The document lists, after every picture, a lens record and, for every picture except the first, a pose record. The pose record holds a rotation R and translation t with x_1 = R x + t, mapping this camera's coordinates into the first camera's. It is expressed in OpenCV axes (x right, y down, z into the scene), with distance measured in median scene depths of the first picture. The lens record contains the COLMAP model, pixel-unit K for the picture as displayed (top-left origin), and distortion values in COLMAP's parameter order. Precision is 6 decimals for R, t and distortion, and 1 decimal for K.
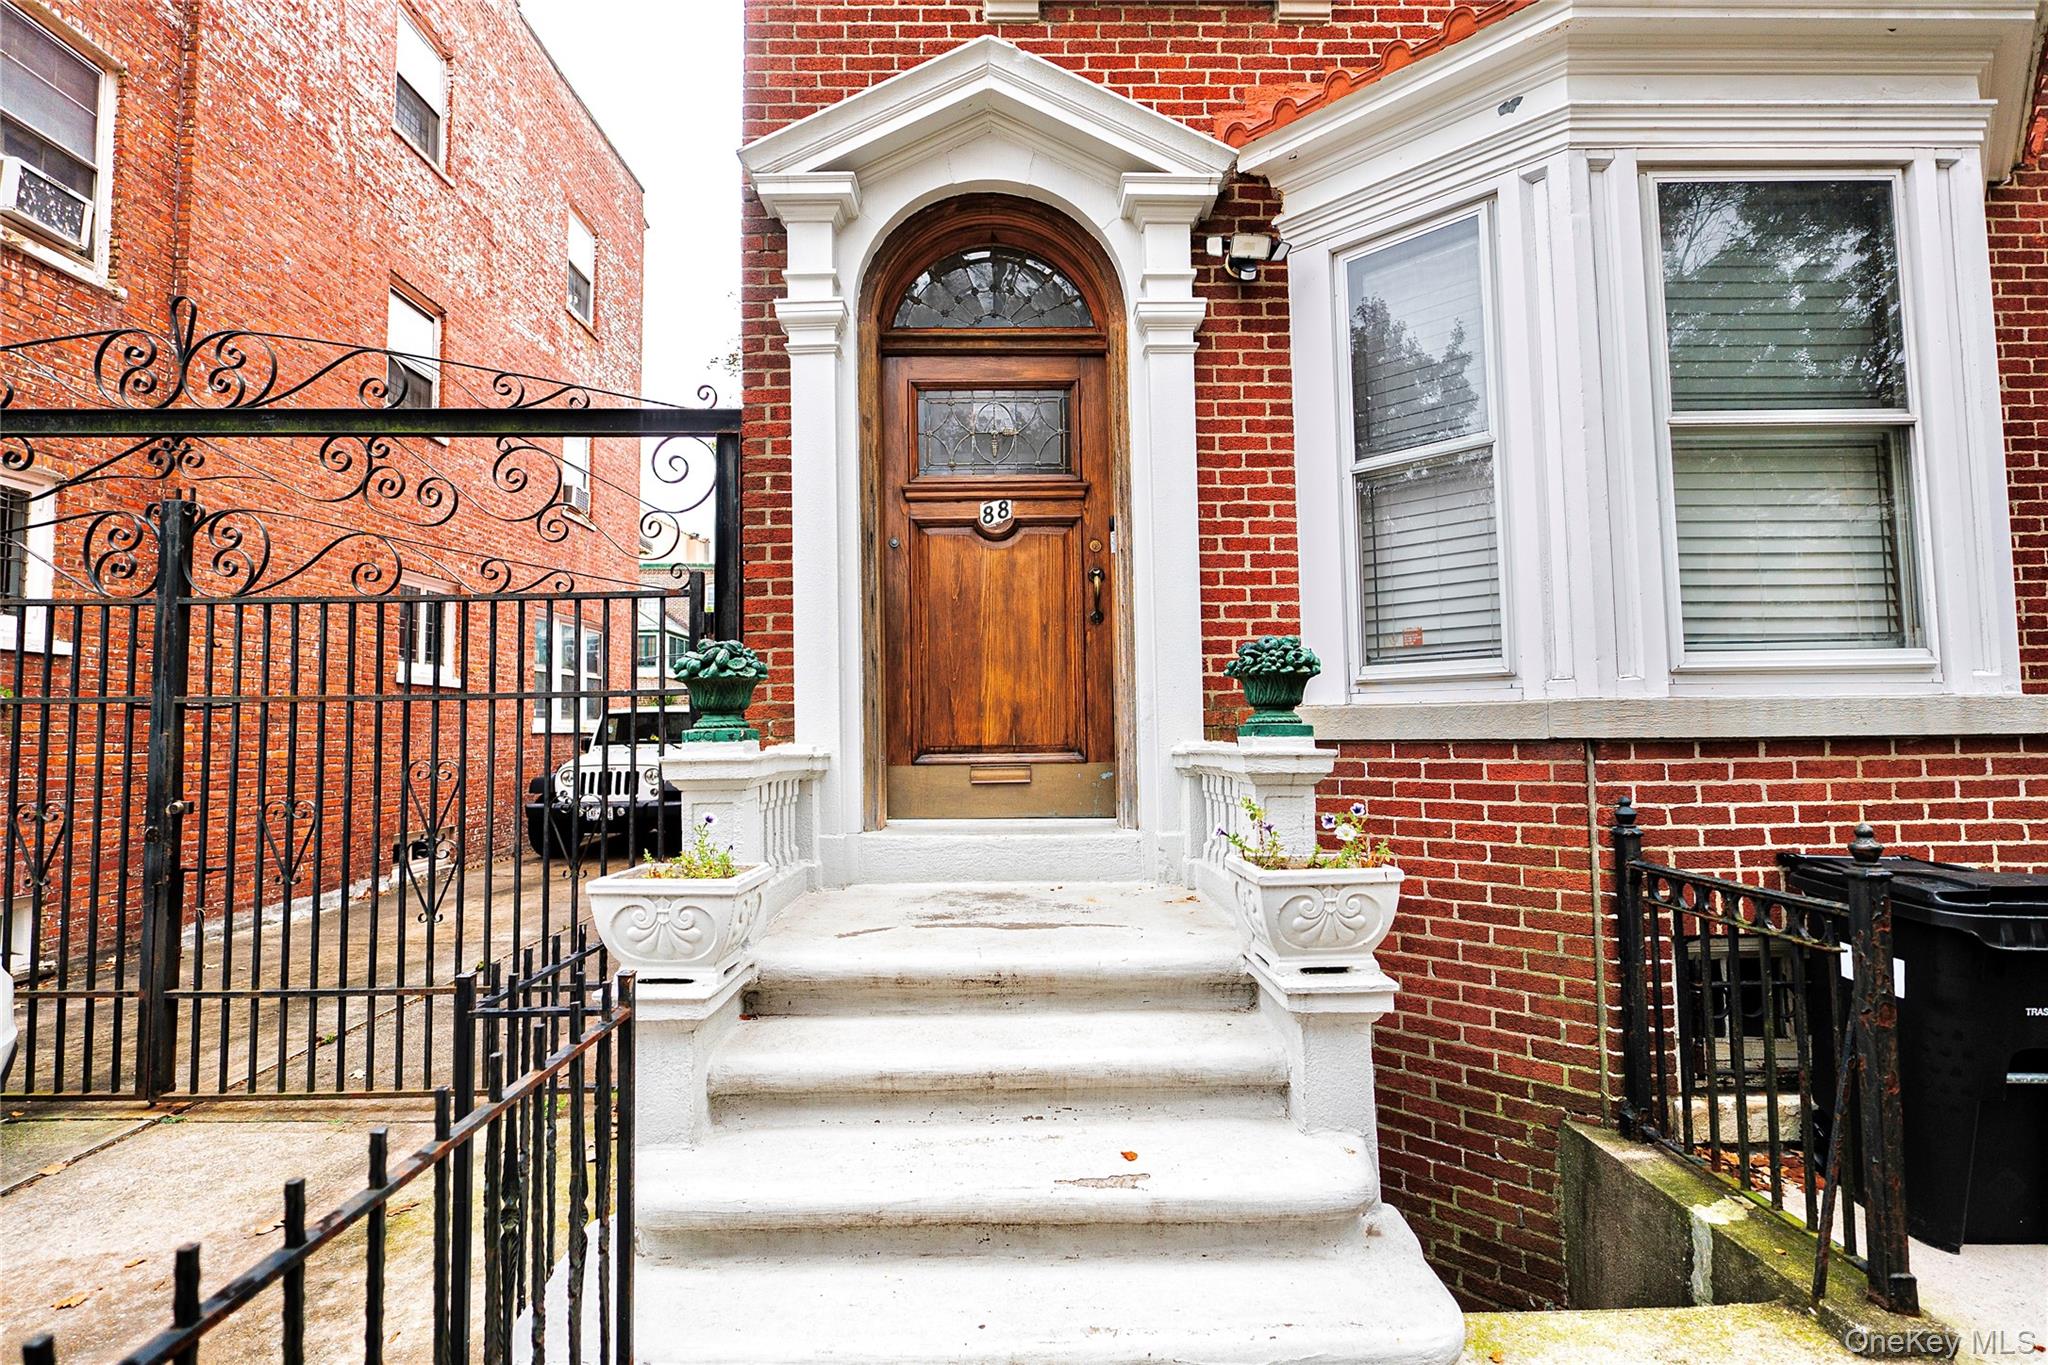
lens RADIAL K [[951.2, 0, 1020.2], [0, 951.2, 679.0], [0, 0, 1]] dist [-0.007350, 0.000479]
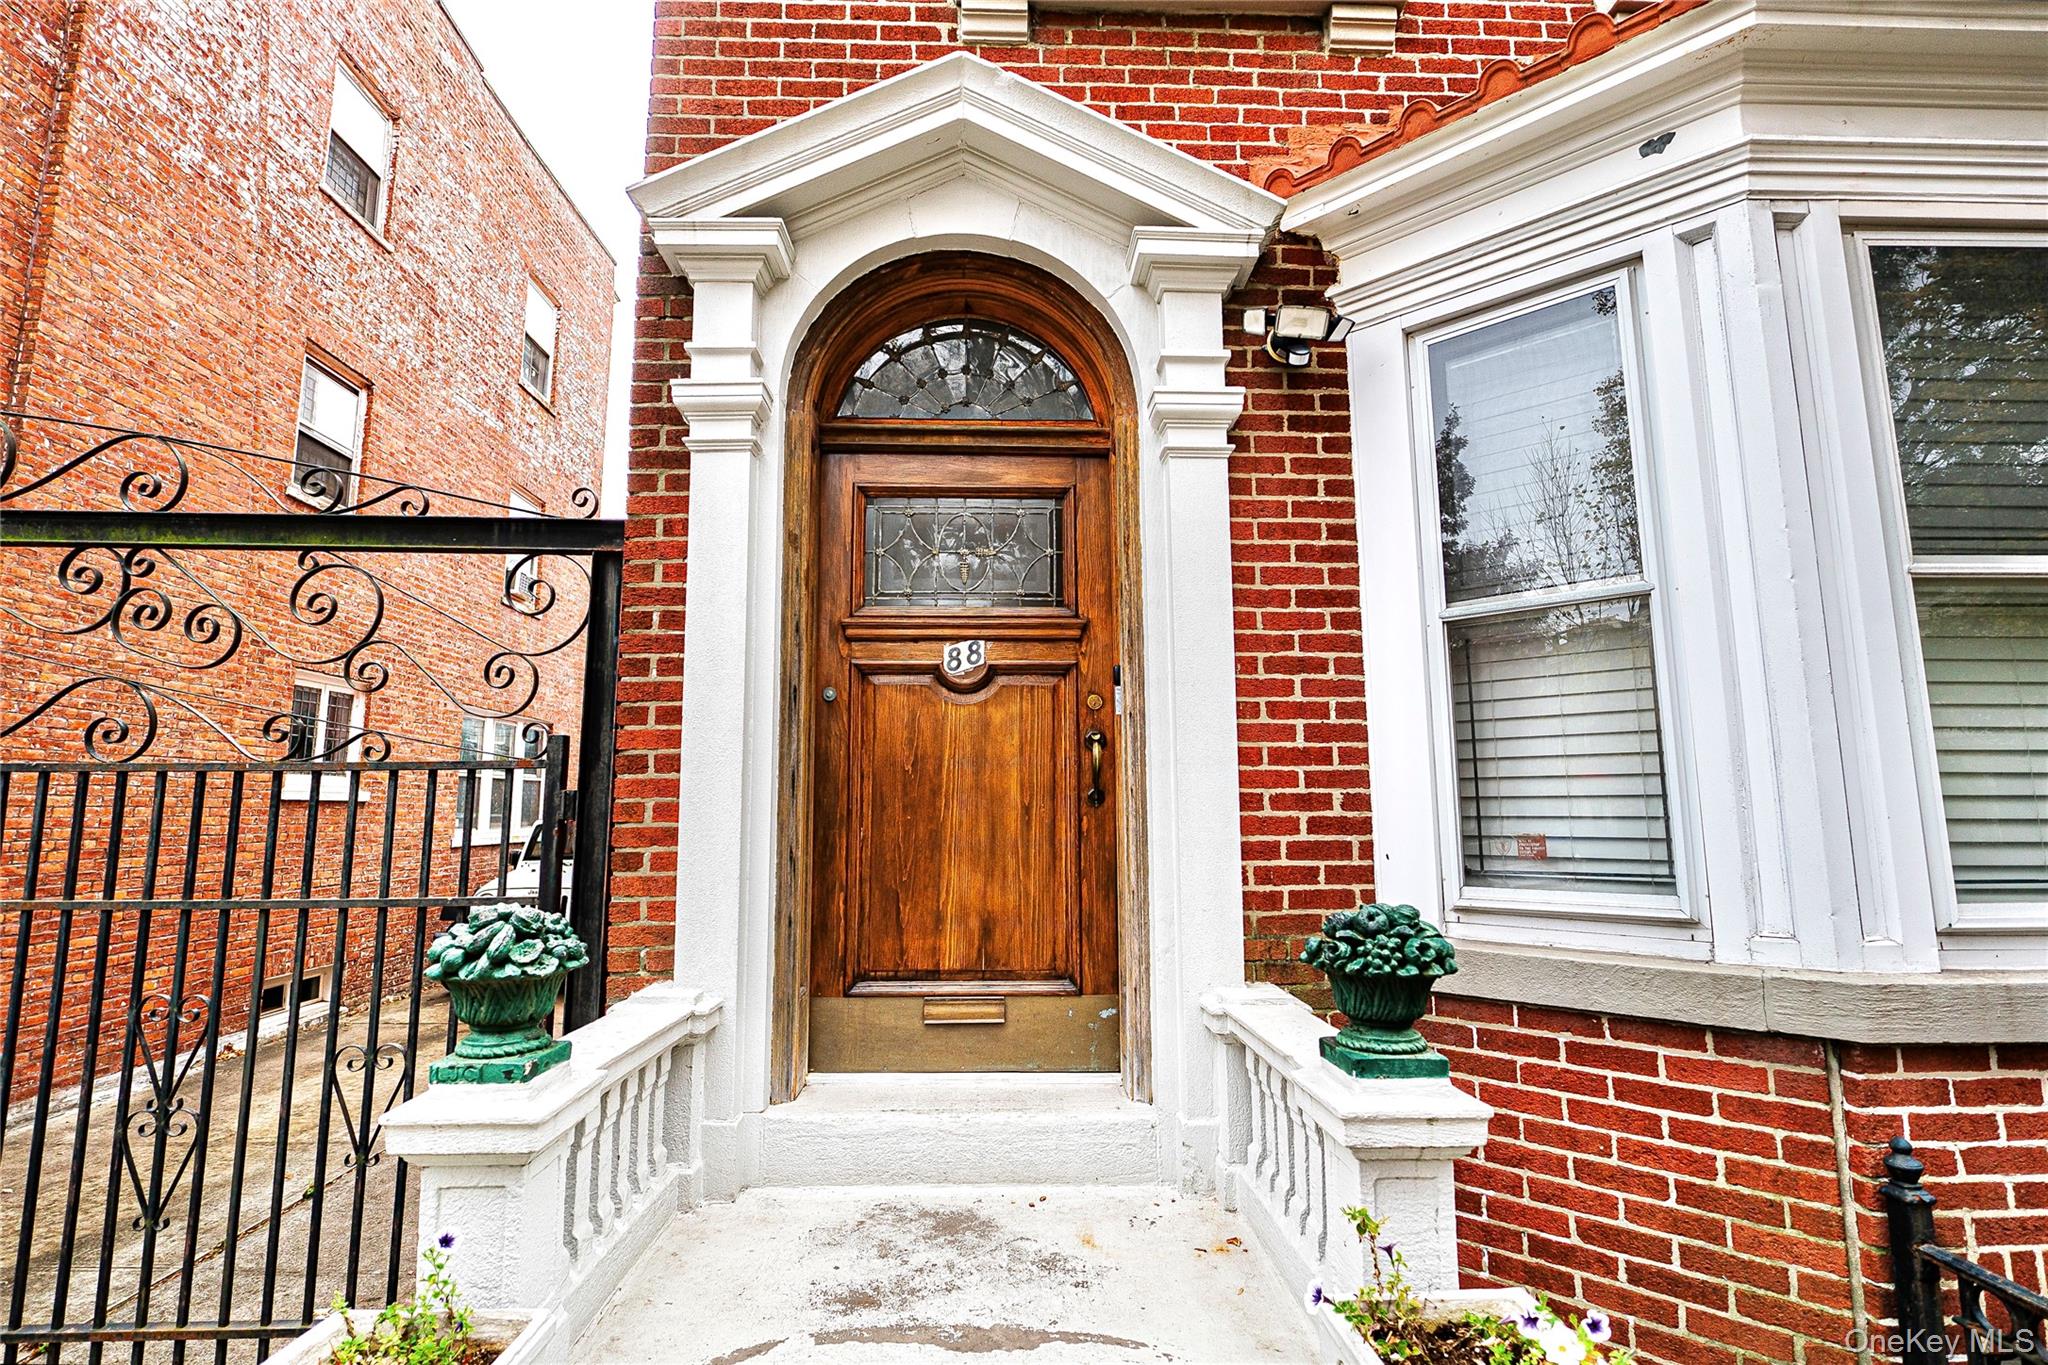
lens RADIAL K [[969.0, 0, 1018.5], [0, 969.0, 680.2], [0, 0, 1]] dist [-0.008037, 0.000778]
pose [[0.999840, 0.013445, 0.011783, 0.009602], [-0.012464, 0.996743, -0.079674, -0.100843], [-0.012816, 0.079514, 0.996751, 0.241963]]
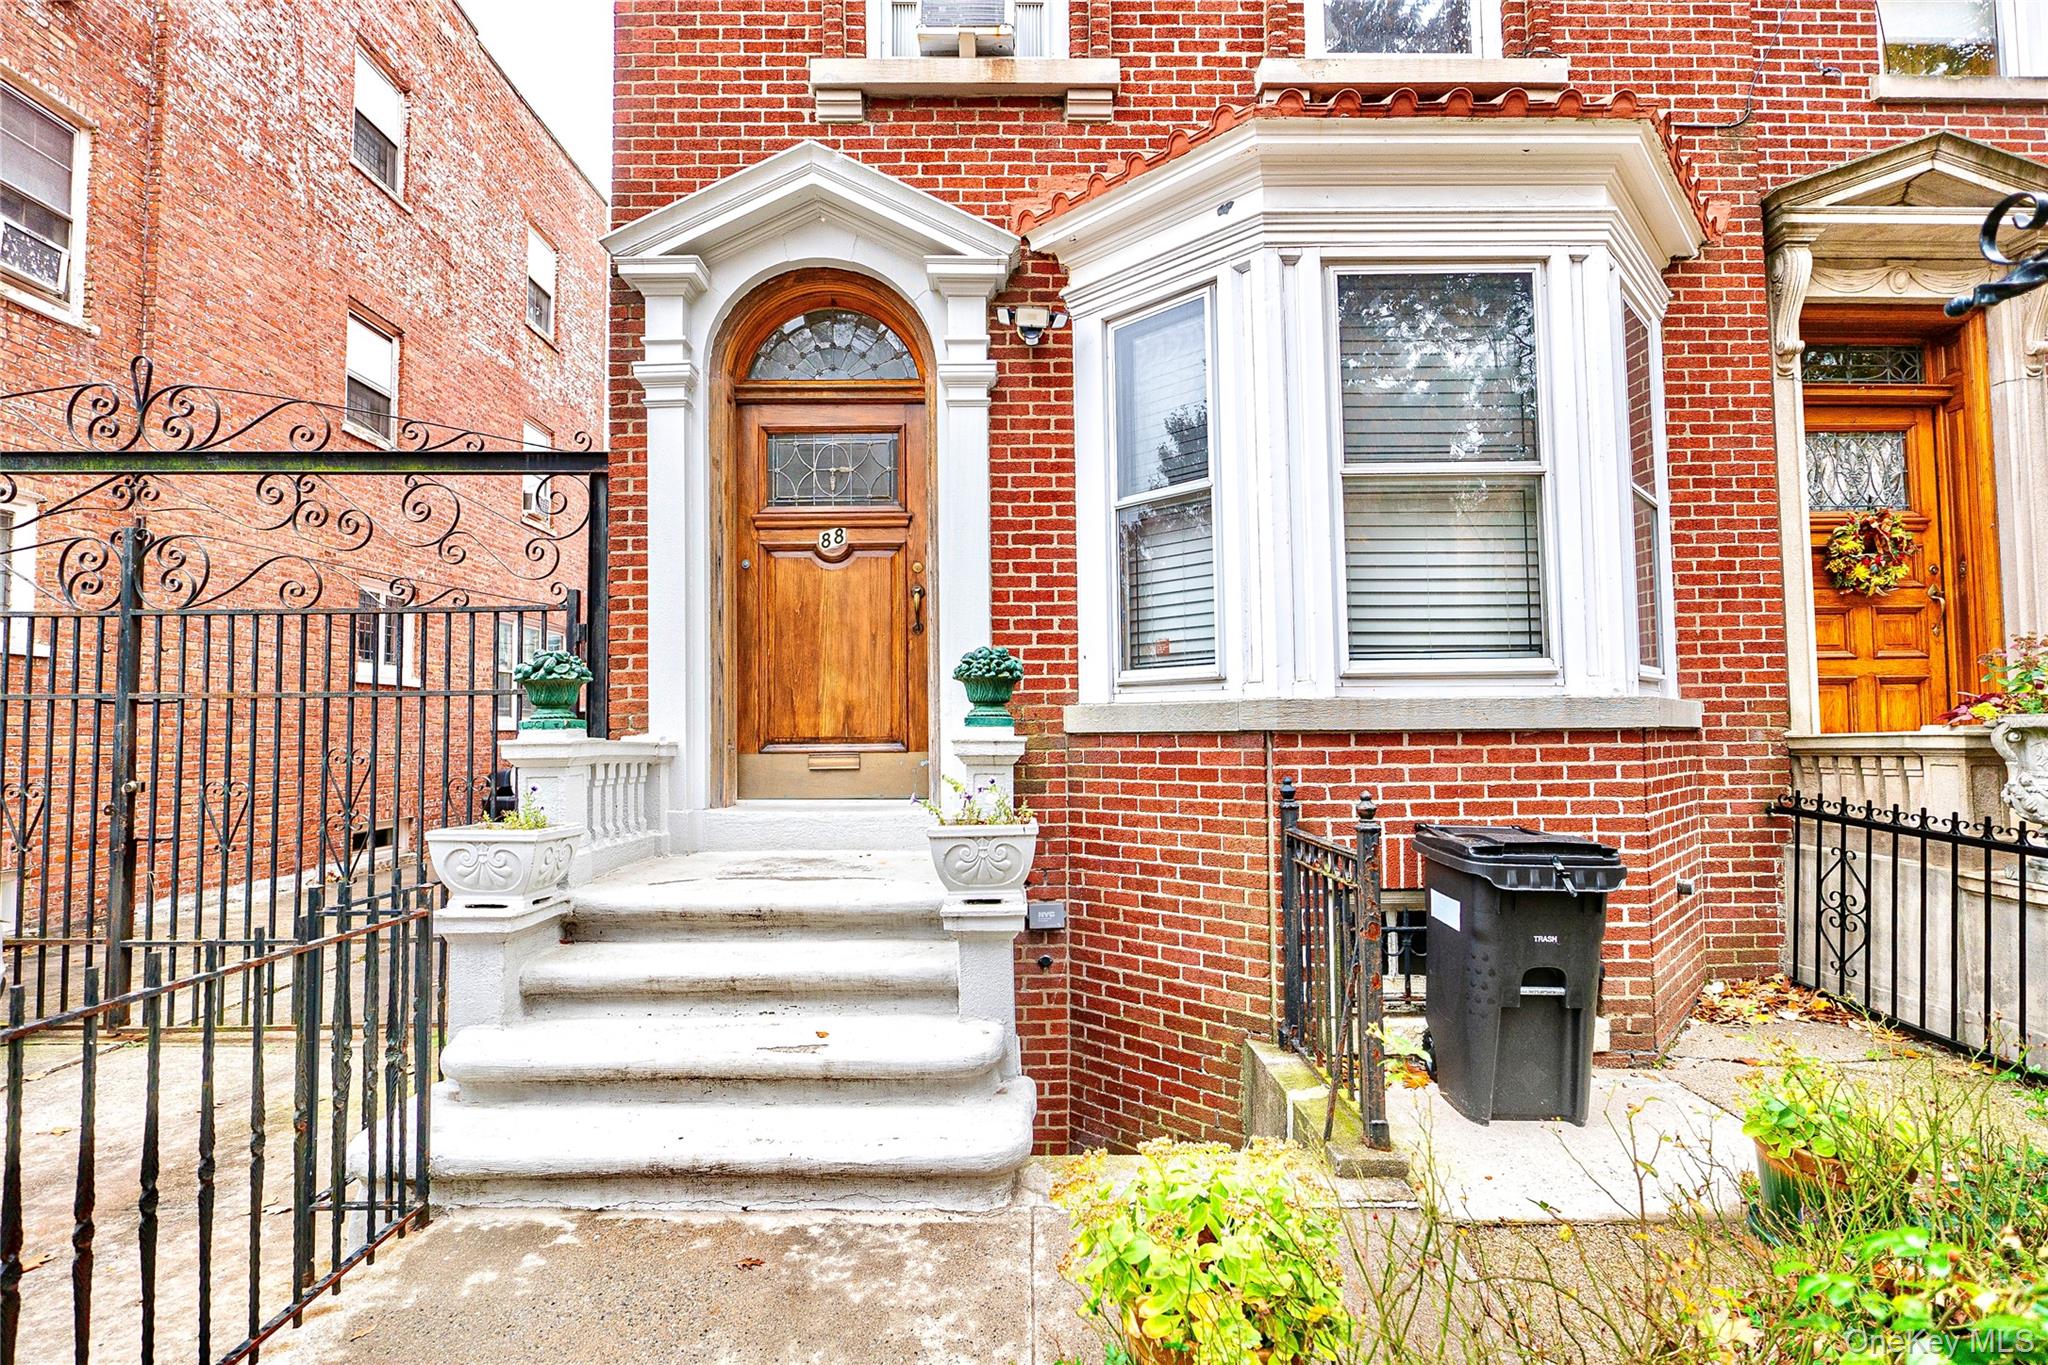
lens RADIAL K [[972.4, 0, 1017.5], [0, 972.4, 687.4], [0, 0, 1]] dist [-0.008414, 0.001178]
pose [[0.999982, 0.002735, -0.005286, 0.222208], [-0.002693, 0.999965, 0.007955, -0.002020], [0.005308, -0.007940, 0.999954, -0.209843]]
